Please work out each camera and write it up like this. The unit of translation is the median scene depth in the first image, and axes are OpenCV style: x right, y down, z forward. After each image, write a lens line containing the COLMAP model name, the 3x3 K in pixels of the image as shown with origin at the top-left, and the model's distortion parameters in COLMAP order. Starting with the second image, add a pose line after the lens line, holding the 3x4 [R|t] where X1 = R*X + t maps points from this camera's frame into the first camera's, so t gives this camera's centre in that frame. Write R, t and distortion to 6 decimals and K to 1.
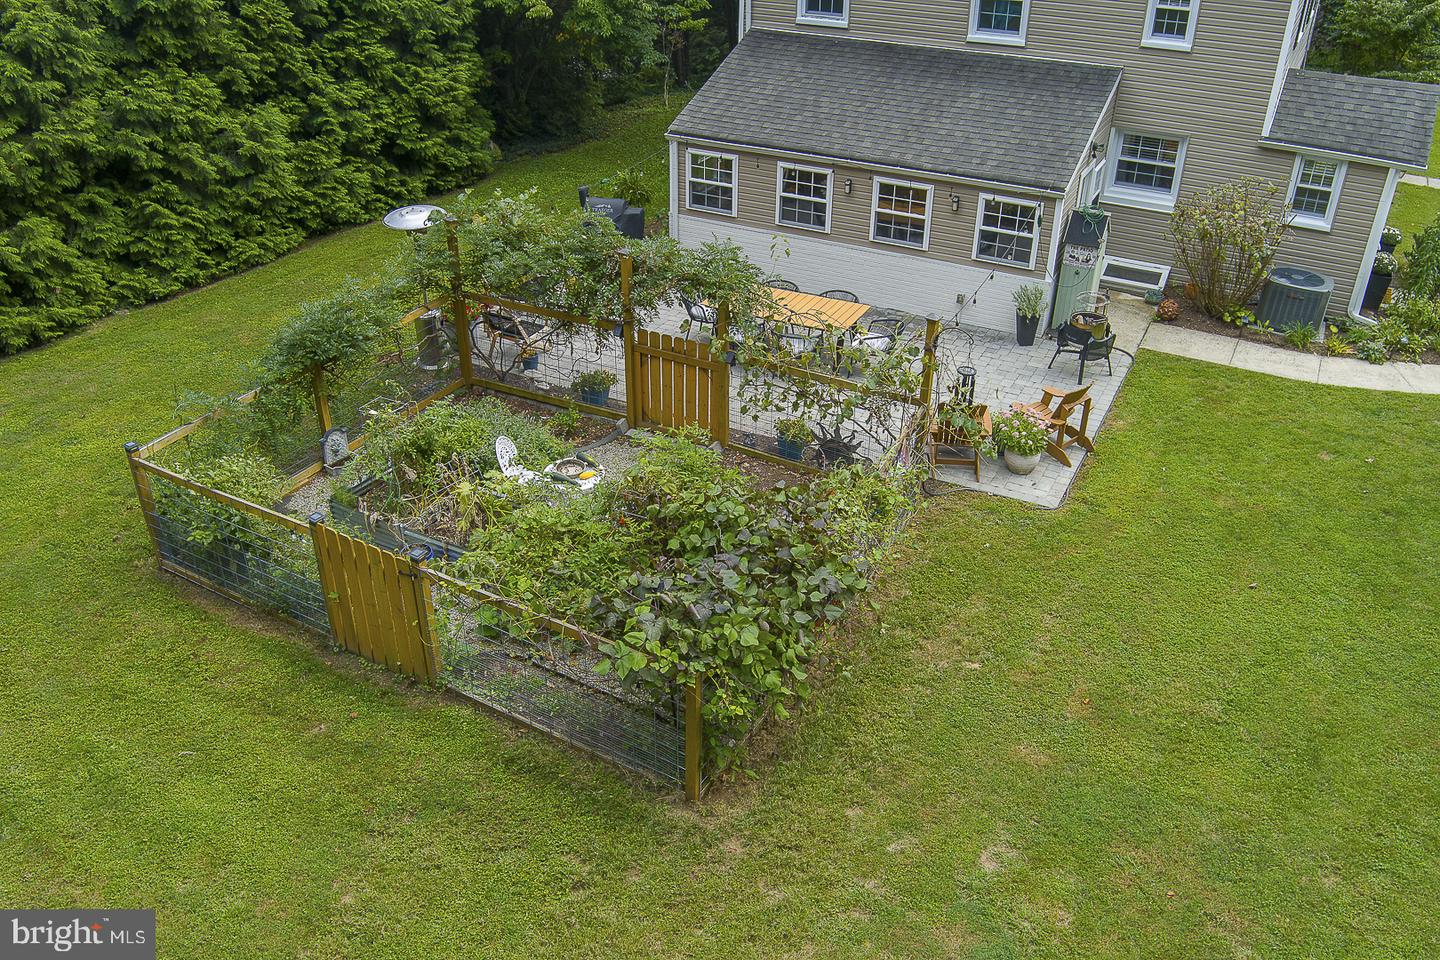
lens RADIAL K [[1166.3, 0, 720.0], [0, 1166.3, 480.0], [0, 0, 1]] dist [-0.075302, 0.022036]
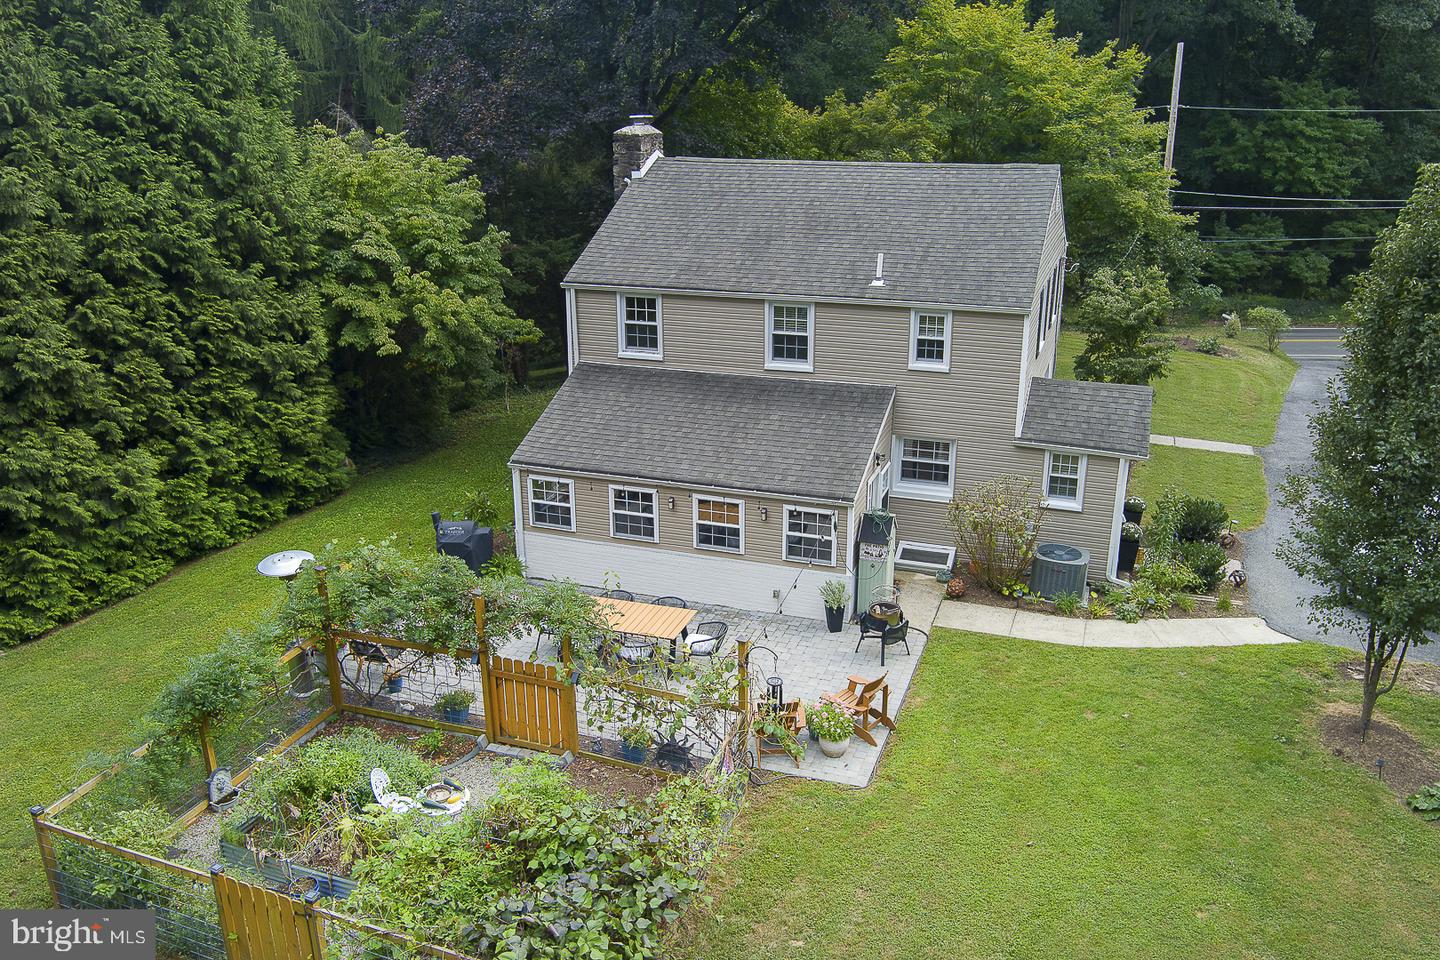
lens RADIAL K [[1166.3, 0, 720.0], [0, 1166.3, 480.0], [0, 0, 1]] dist [-0.075302, 0.022036]
pose [[0.989876, -0.058772, 0.129192, 0.011005], [0.083524, 0.977154, -0.195435, -0.048037], [-0.114754, 0.204247, 0.972170, -0.136742]]
